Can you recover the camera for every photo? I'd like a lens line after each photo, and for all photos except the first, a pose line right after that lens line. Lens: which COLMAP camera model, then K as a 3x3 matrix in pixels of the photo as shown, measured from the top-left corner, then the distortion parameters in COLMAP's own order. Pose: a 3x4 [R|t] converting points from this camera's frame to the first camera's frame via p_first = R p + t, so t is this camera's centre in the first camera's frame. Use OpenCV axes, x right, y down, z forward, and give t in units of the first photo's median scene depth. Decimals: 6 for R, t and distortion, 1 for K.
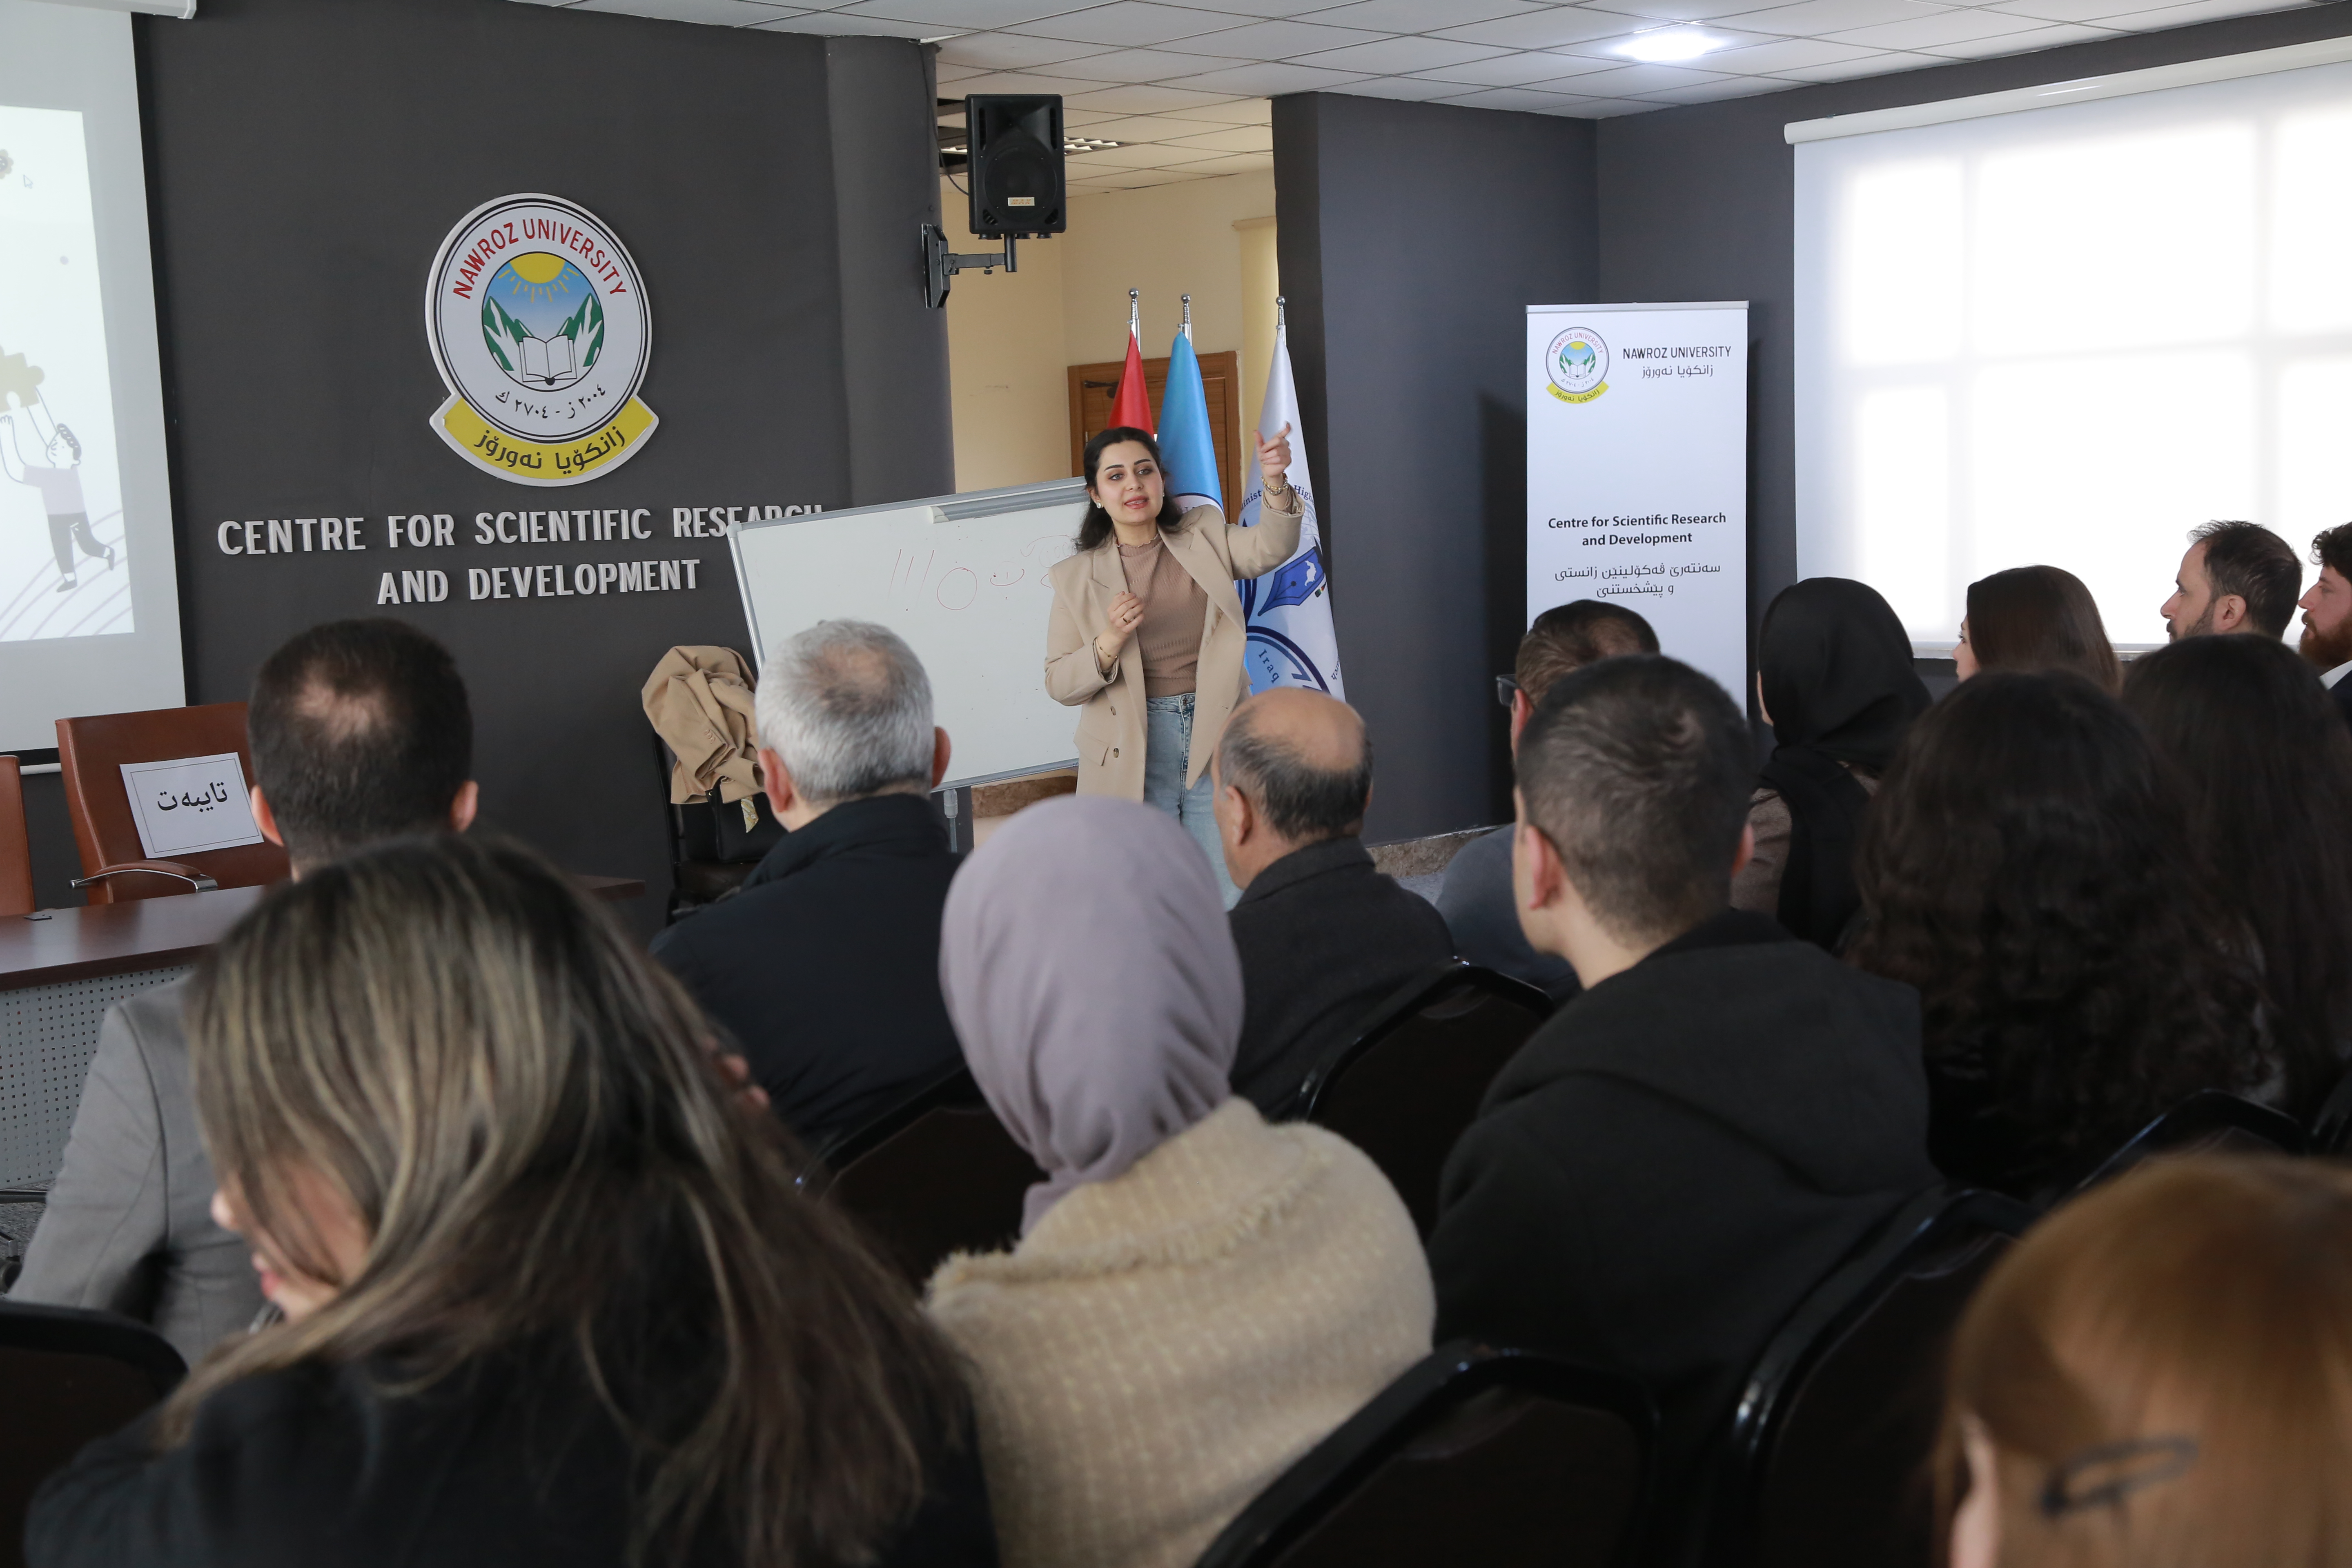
lens RADIAL K [[2986.6, 0, 1176.0], [0, 2986.6, 790.7], [0, 0, 1]] dist [0.177992, 0.000000]
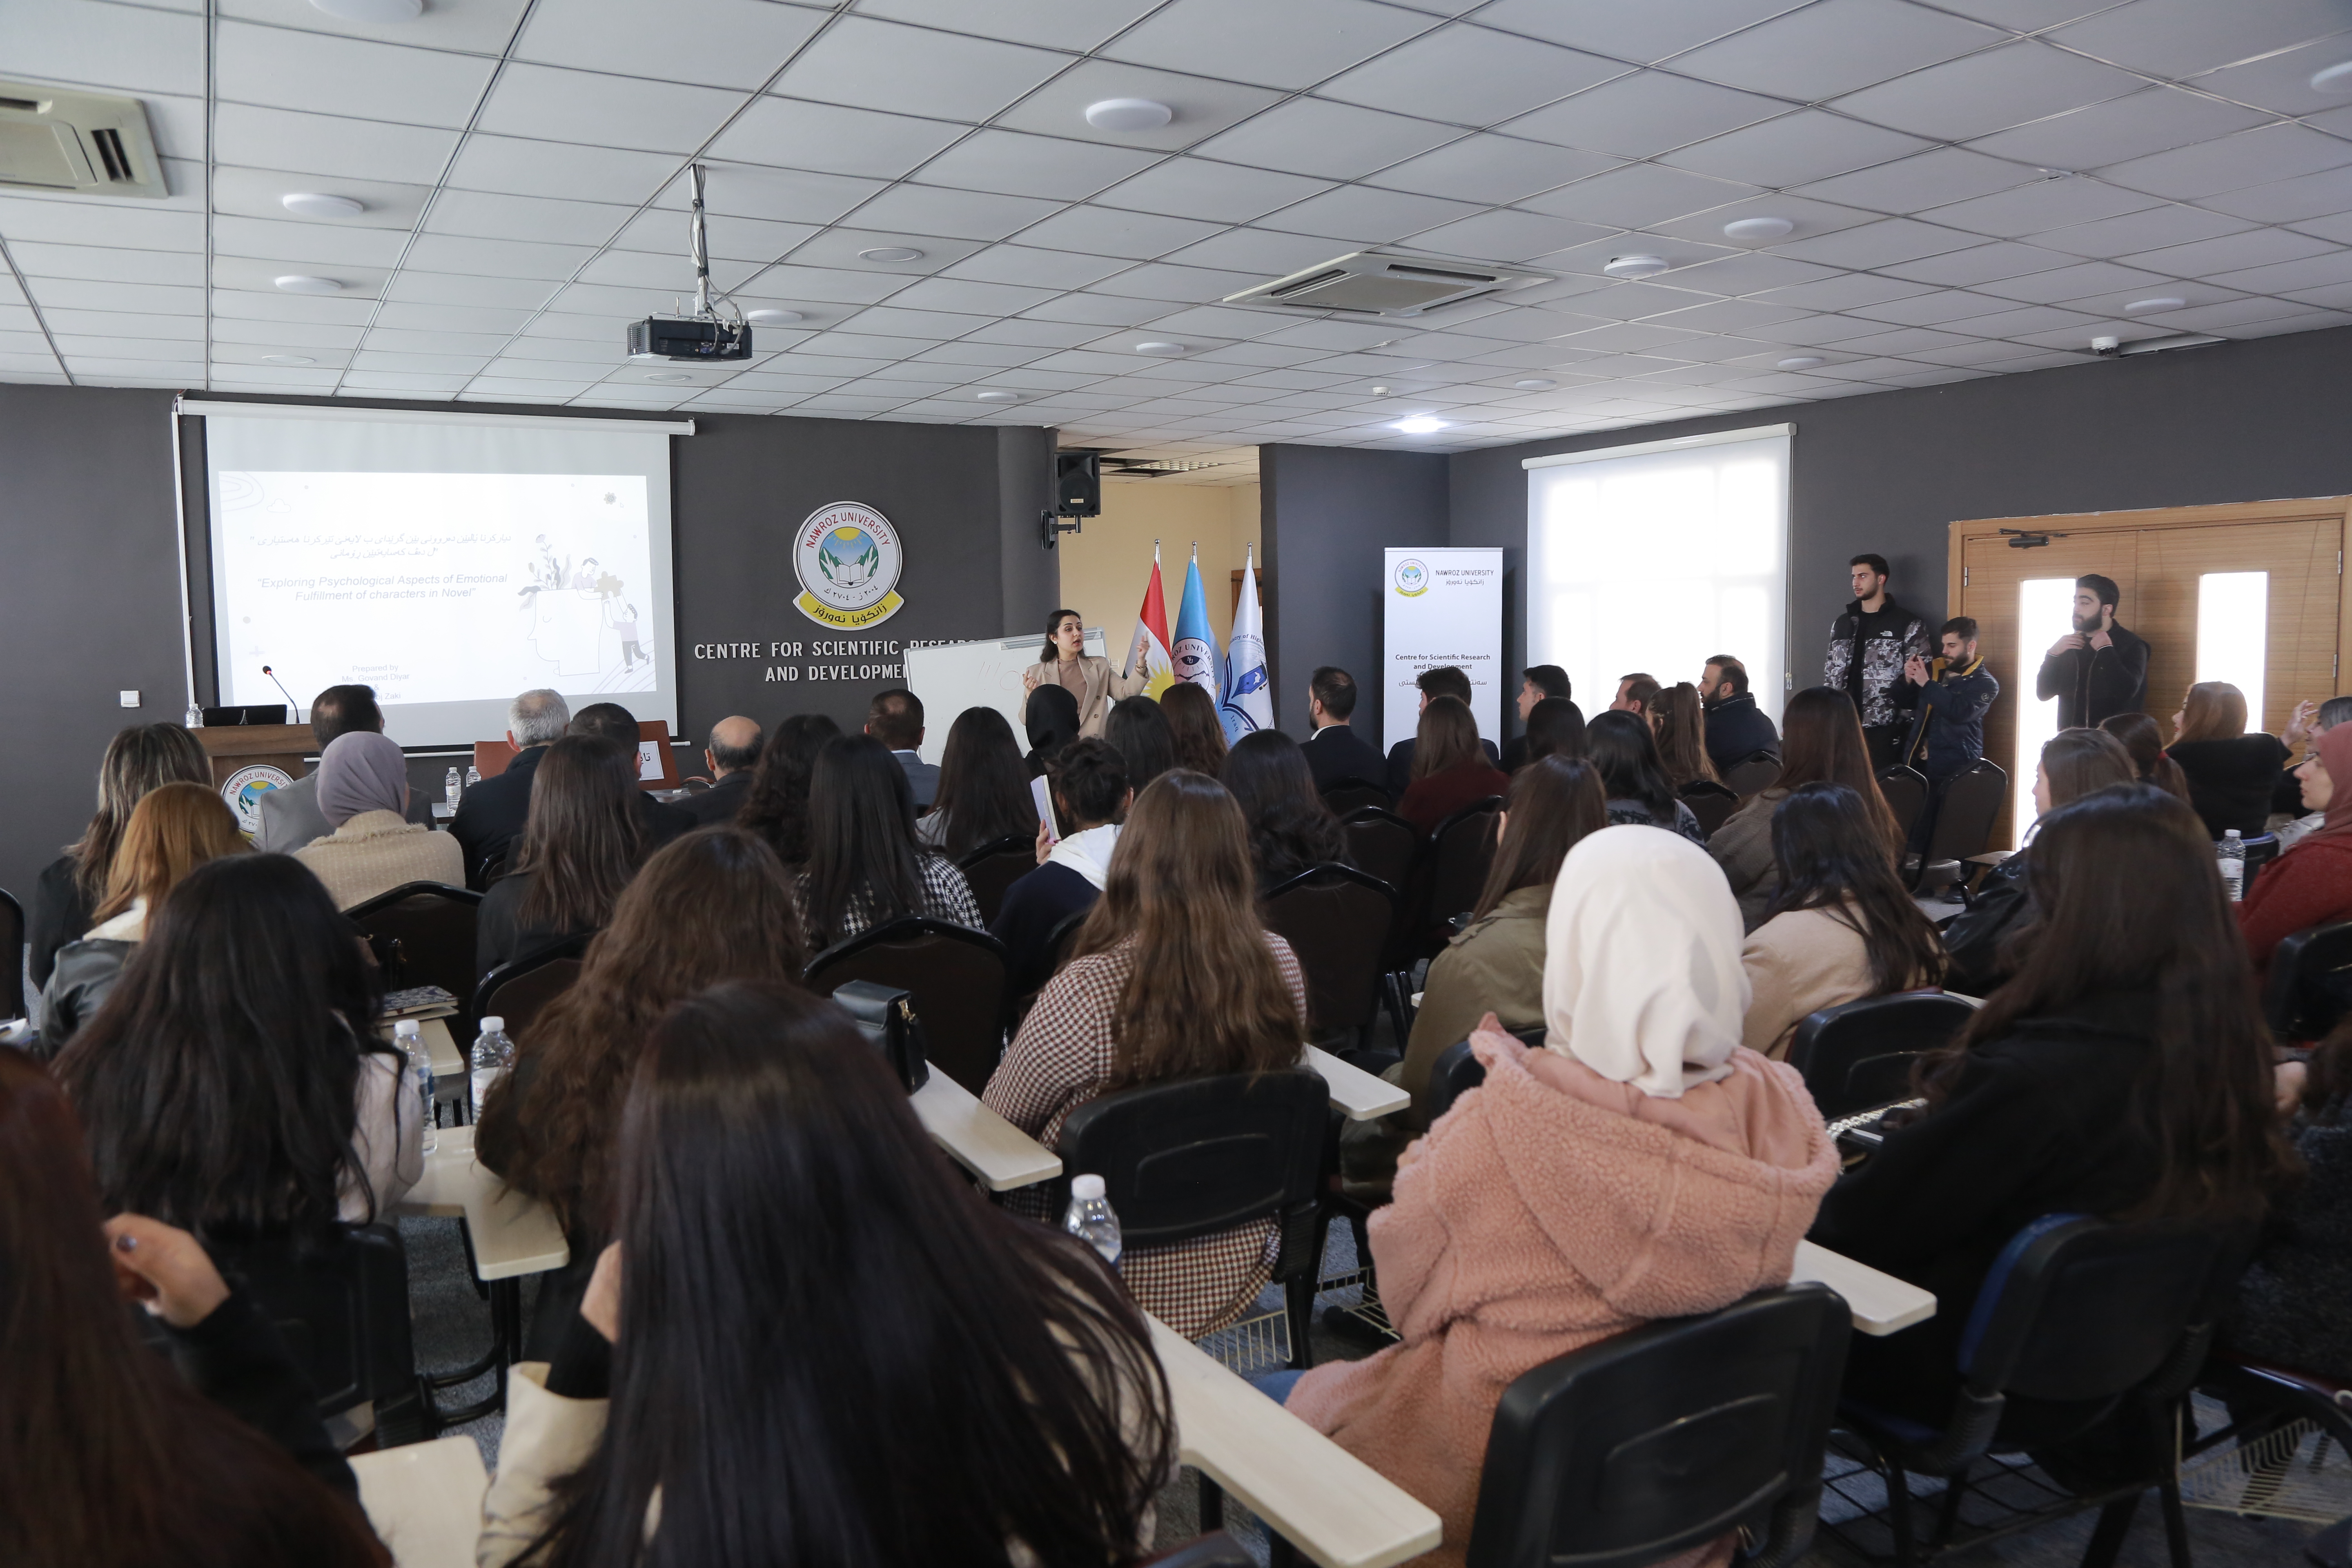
lens RADIAL K [[1692.8, 0, 1174.2], [0, 1692.8, 778.9], [0, 0, 1]] dist [-0.076876, 0.042108]
pose [[0.964842, 0.046946, -0.258603, 0.352546], [-0.048226, 0.998835, 0.001397, -0.004439], [0.258367, 0.011124, 0.965983, -0.142821]]
